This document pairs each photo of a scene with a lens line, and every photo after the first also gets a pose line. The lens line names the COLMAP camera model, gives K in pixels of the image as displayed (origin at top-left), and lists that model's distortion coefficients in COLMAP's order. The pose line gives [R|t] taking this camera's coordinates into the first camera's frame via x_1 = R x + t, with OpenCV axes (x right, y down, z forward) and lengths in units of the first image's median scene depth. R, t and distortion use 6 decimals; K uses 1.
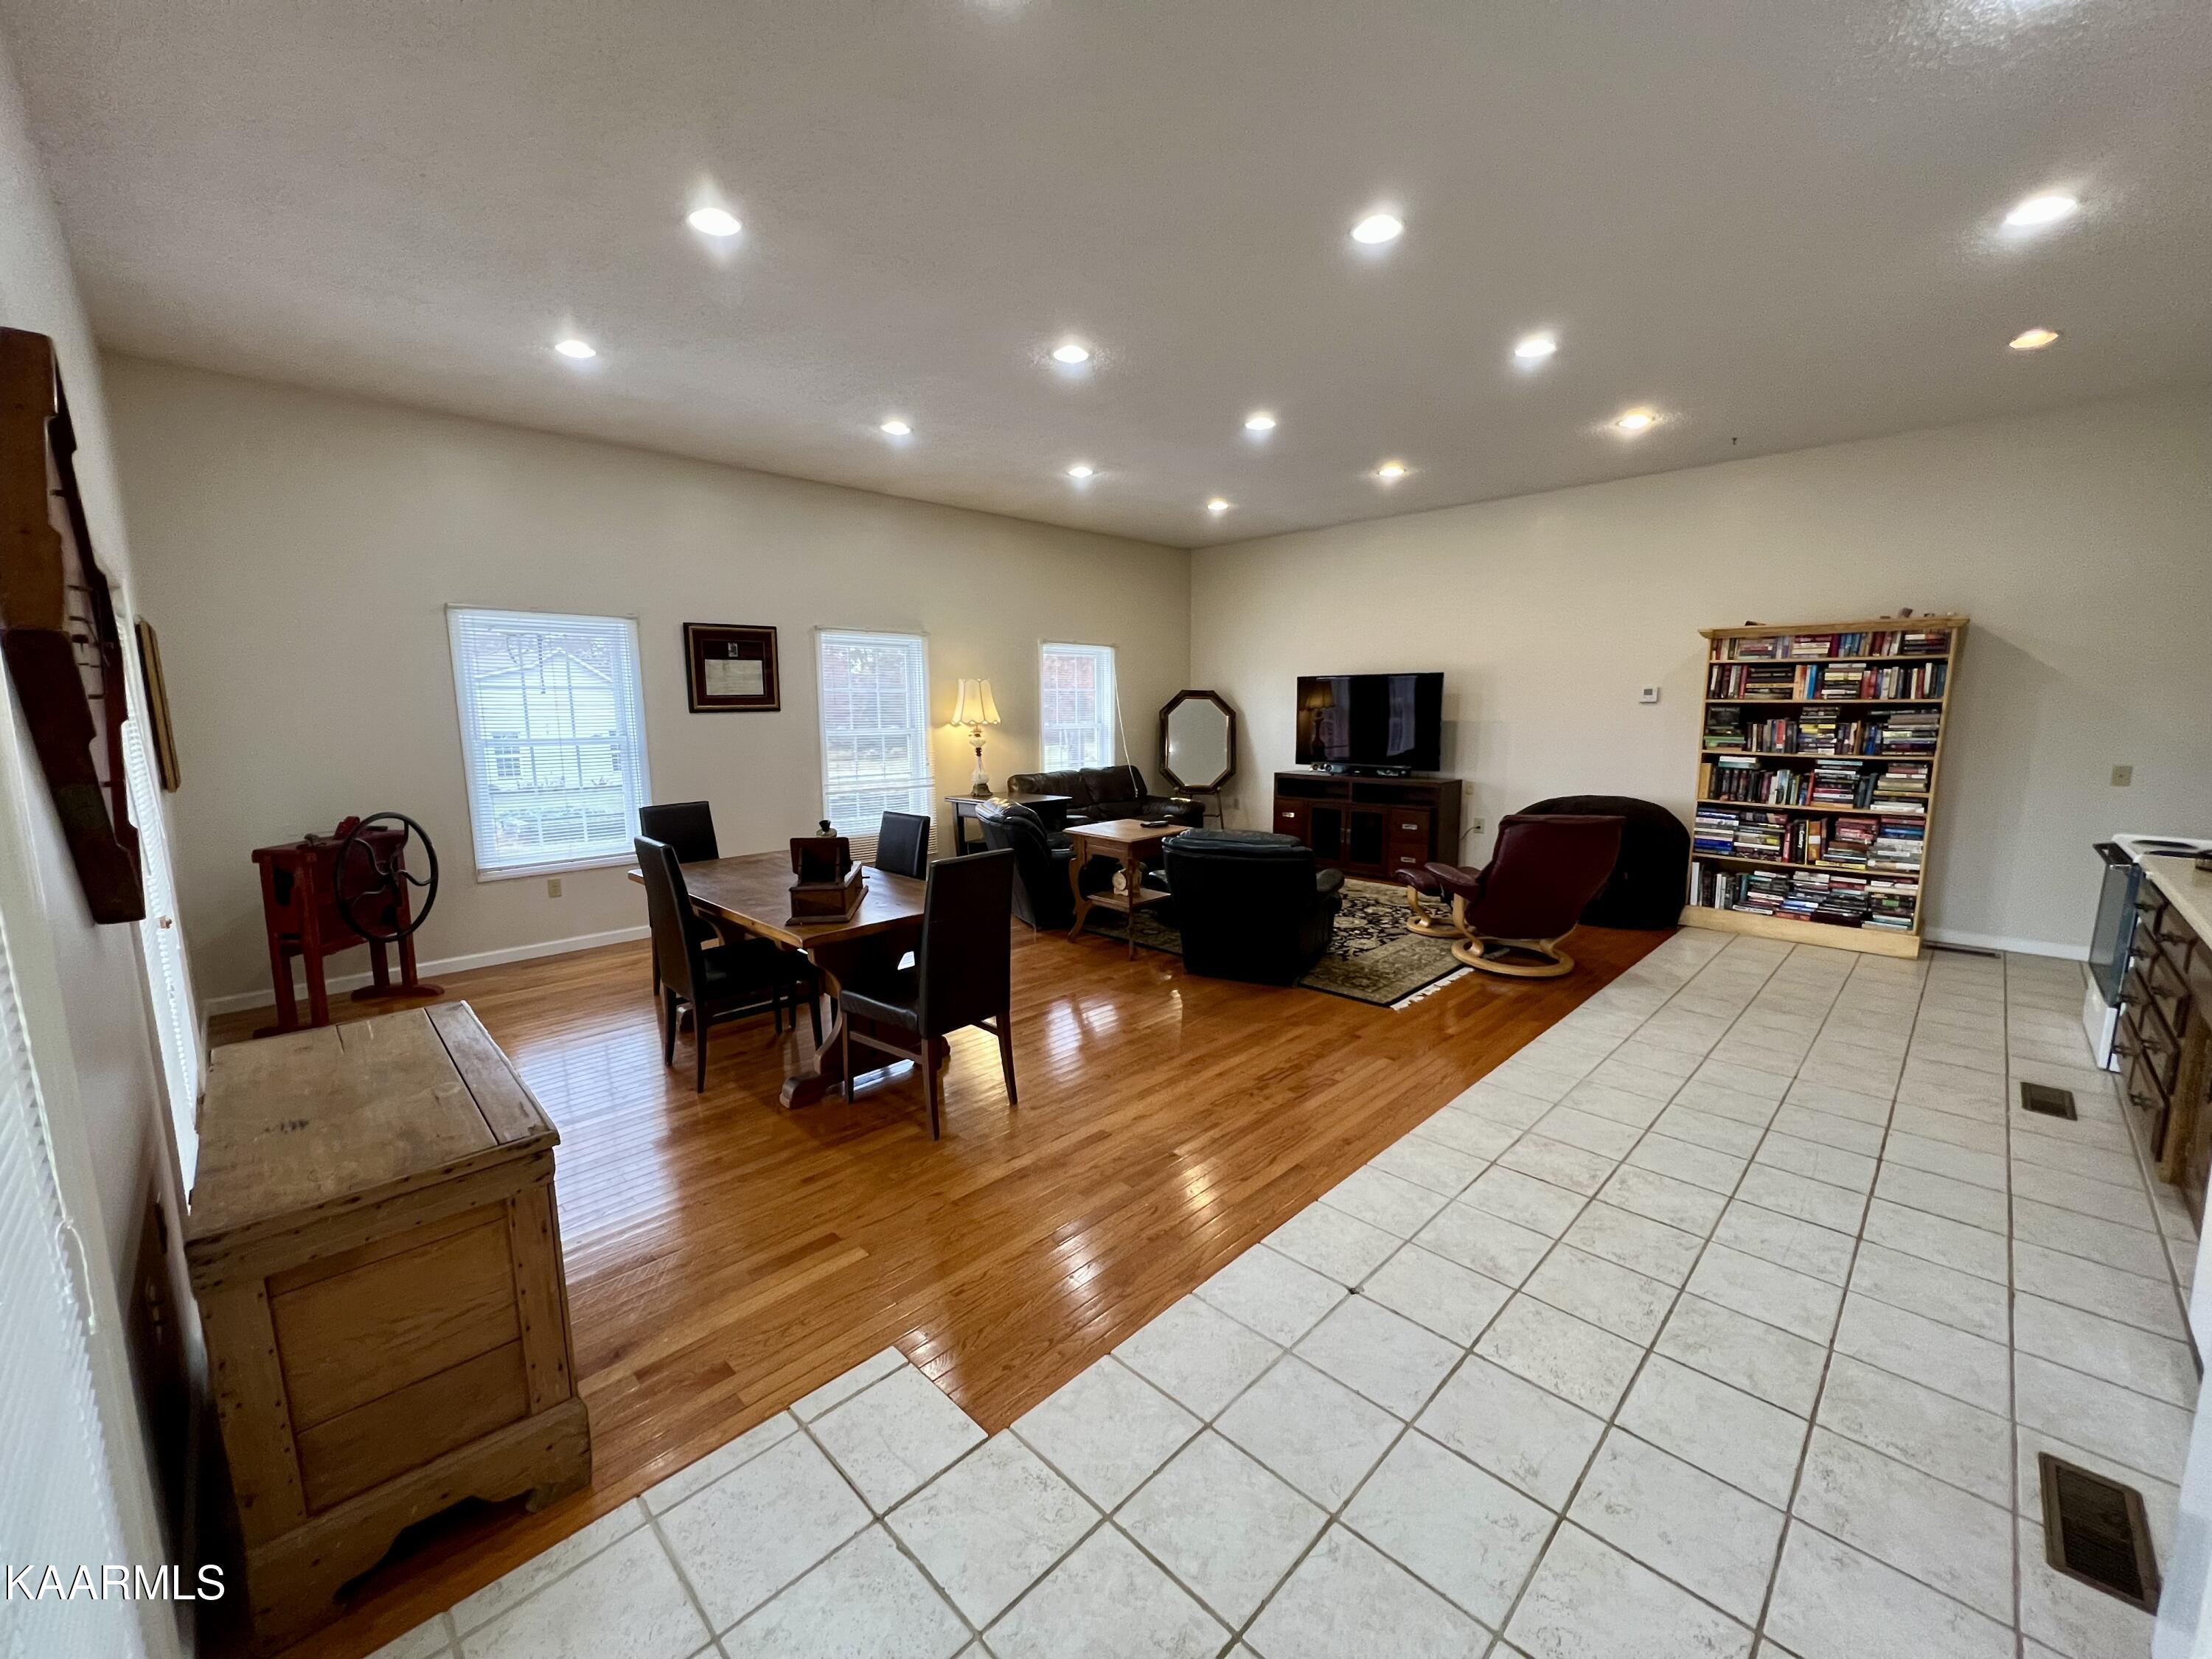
lens RADIAL K [[883.2, 0, 1110.1], [0, 883.2, 830.2], [0, 0, 1]] dist [0.000948, -0.000101]
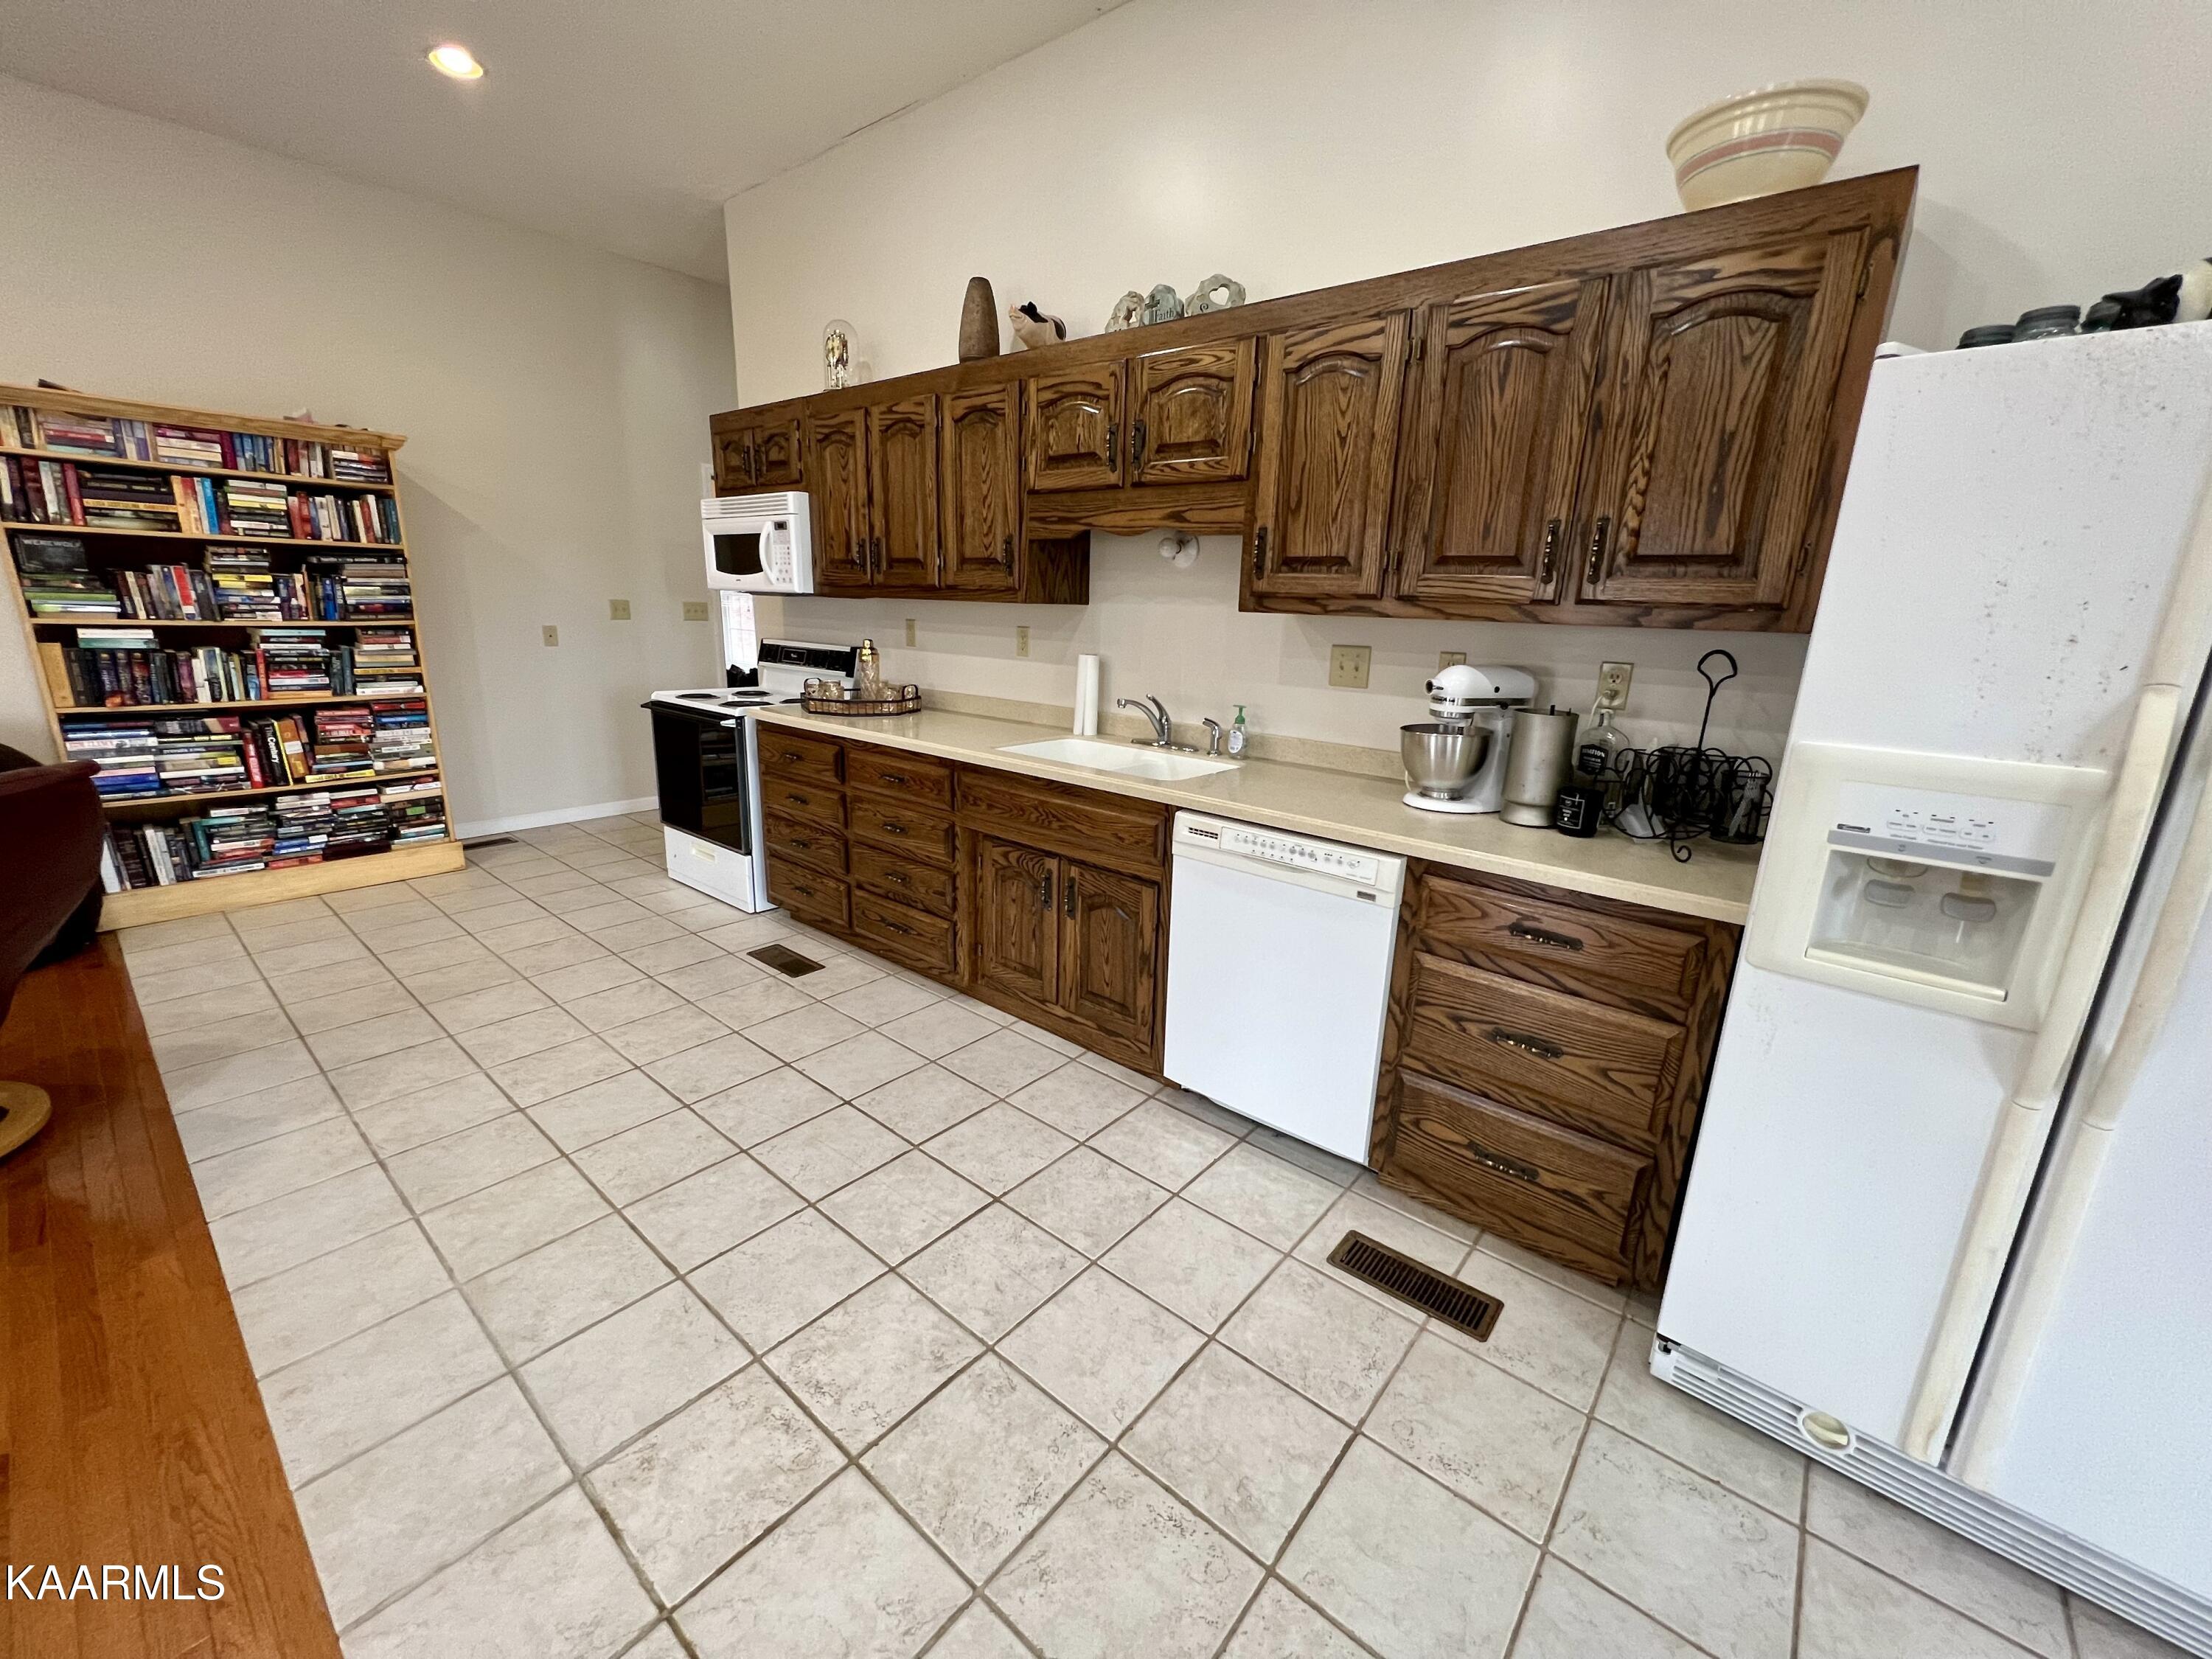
lens RADIAL K [[883.2, 0, 1108.6], [0, 883.2, 833.5], [0, 0, 1]] dist [0.000948, -0.000101]
pose [[-0.087934, -0.252984, 0.963466, 0.058162], [0.111055, 0.958693, 0.261866, -0.035616], [-0.989916, 0.130025, -0.056207, 0.422995]]
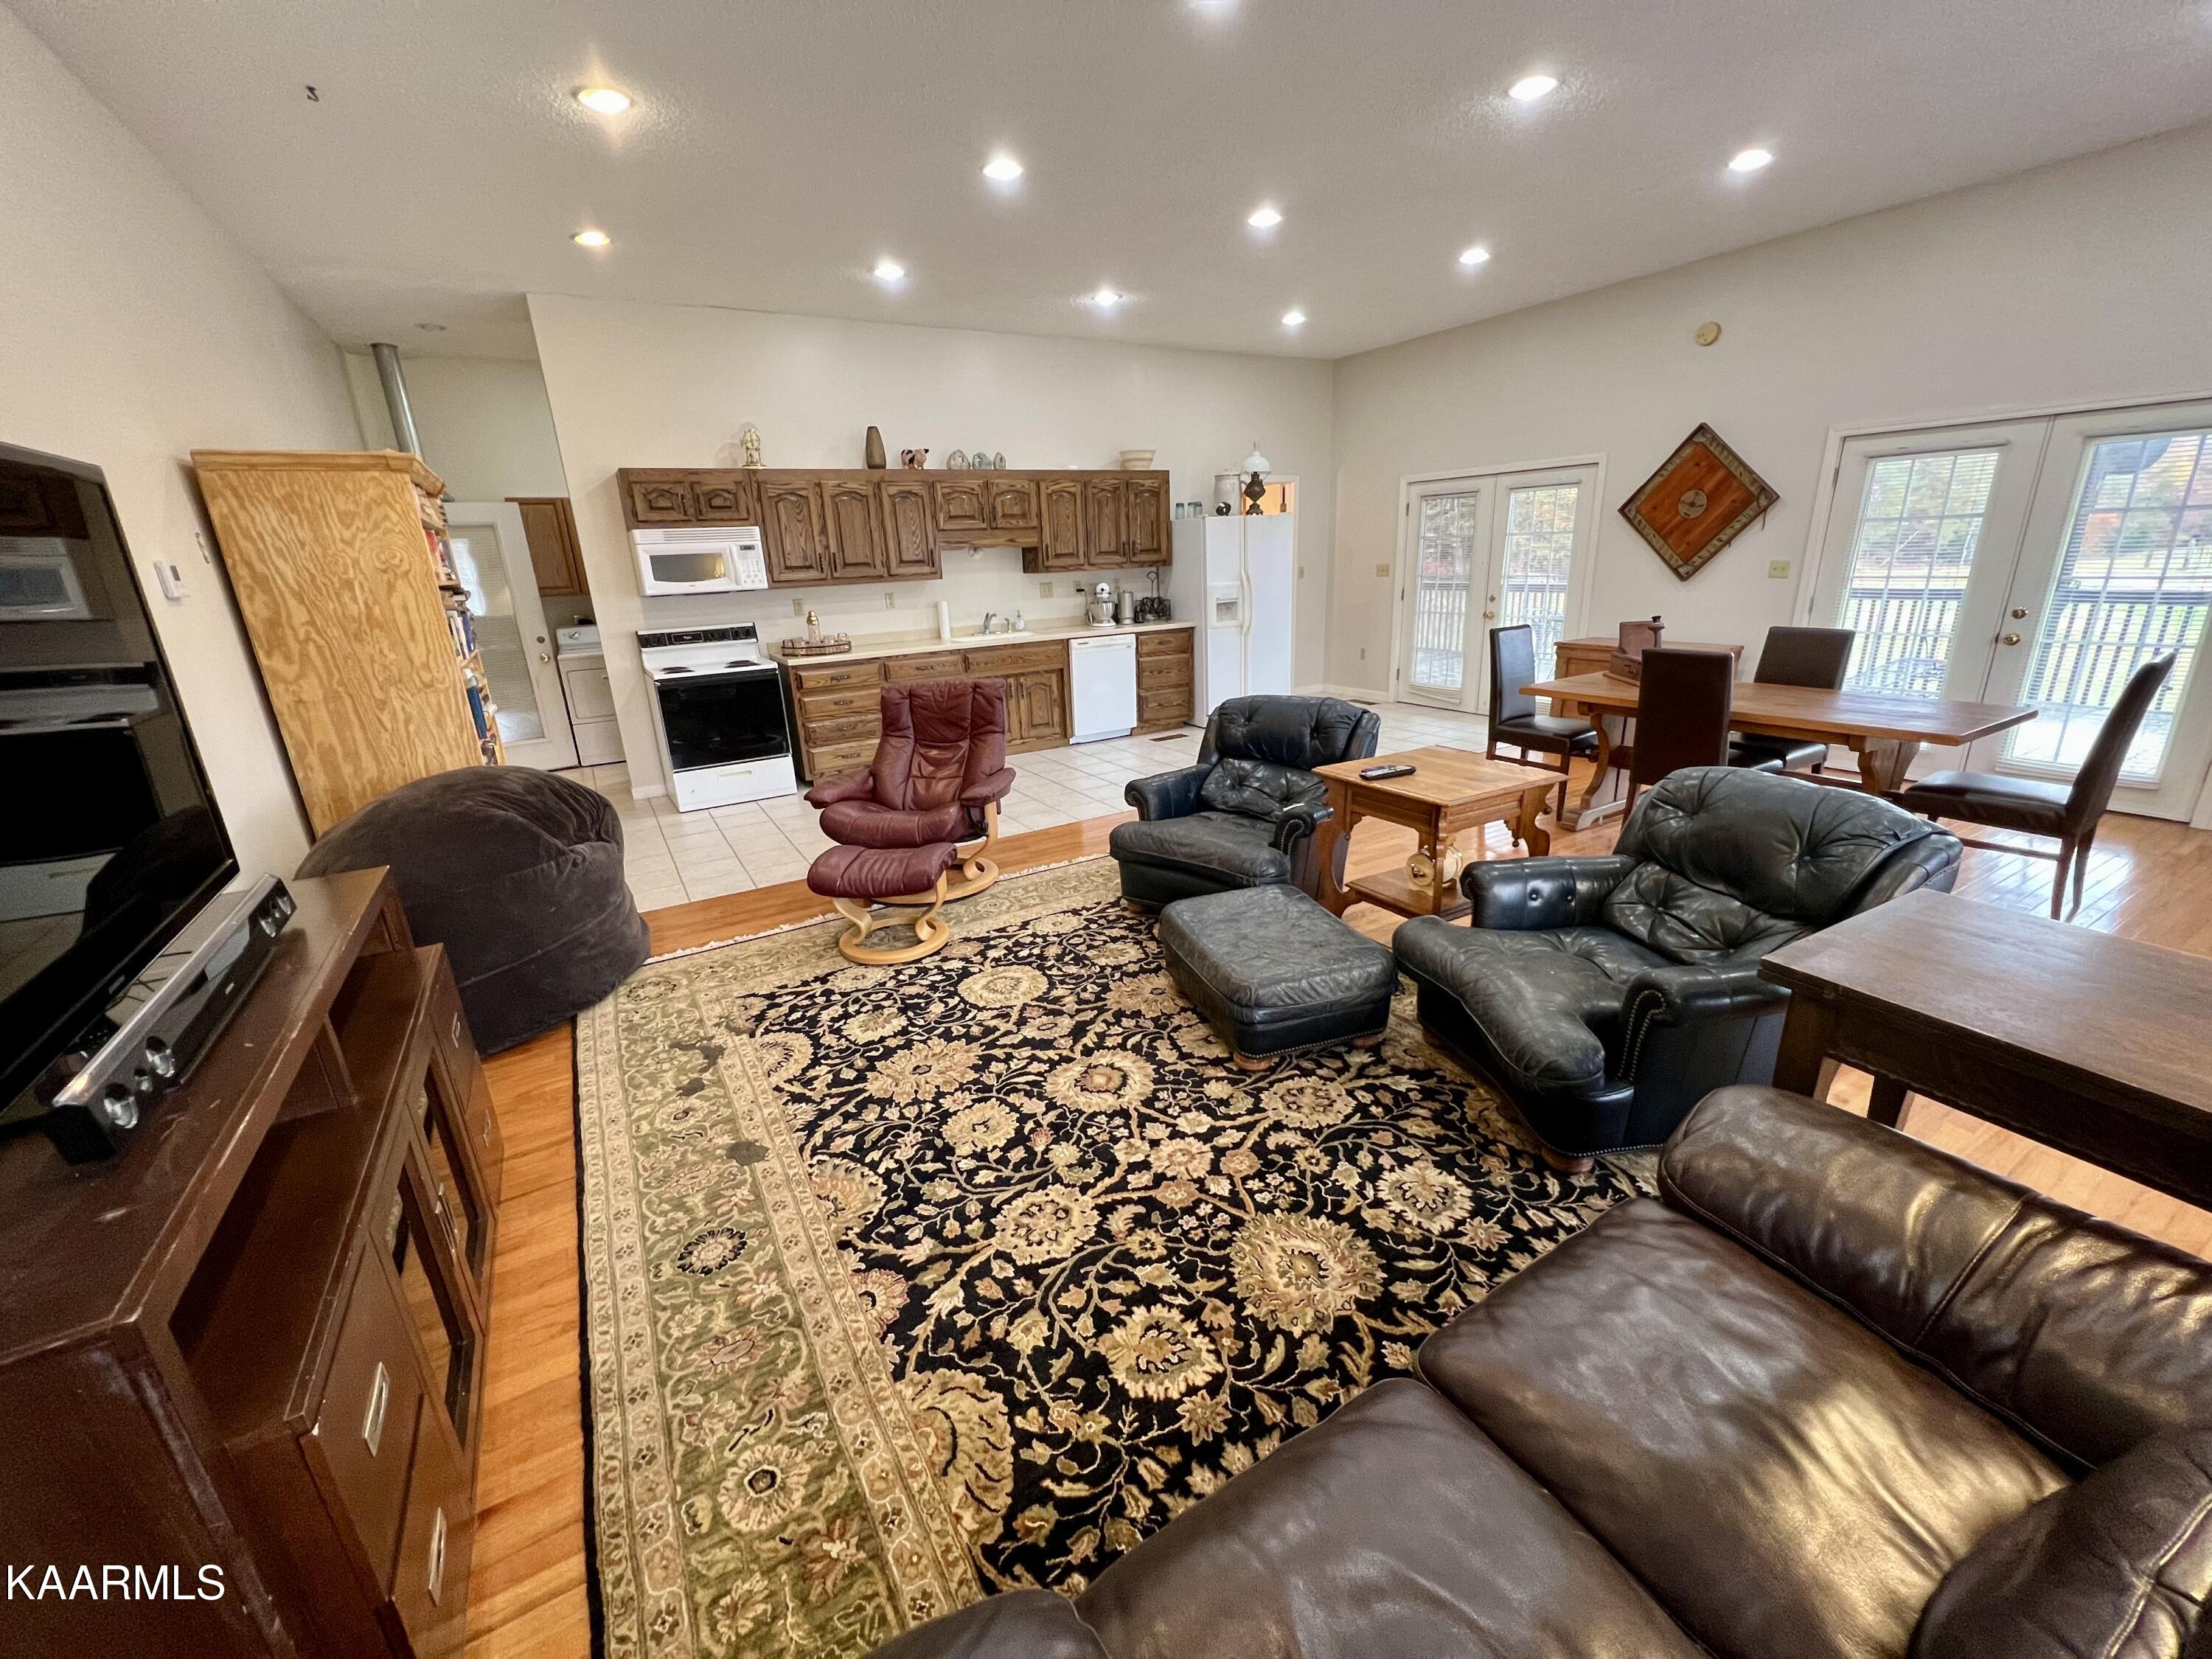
lens RADIAL K [[883.2, 0, 1102.7], [0, 883.2, 840.3], [0, 0, 1]] dist [0.000948, -0.000101]
pose [[-0.967510, -0.030140, 0.251030, 0.089082], [0.085039, 0.896232, 0.435358, -0.226425], [-0.238103, 0.442561, -0.864550, 1.601312]]
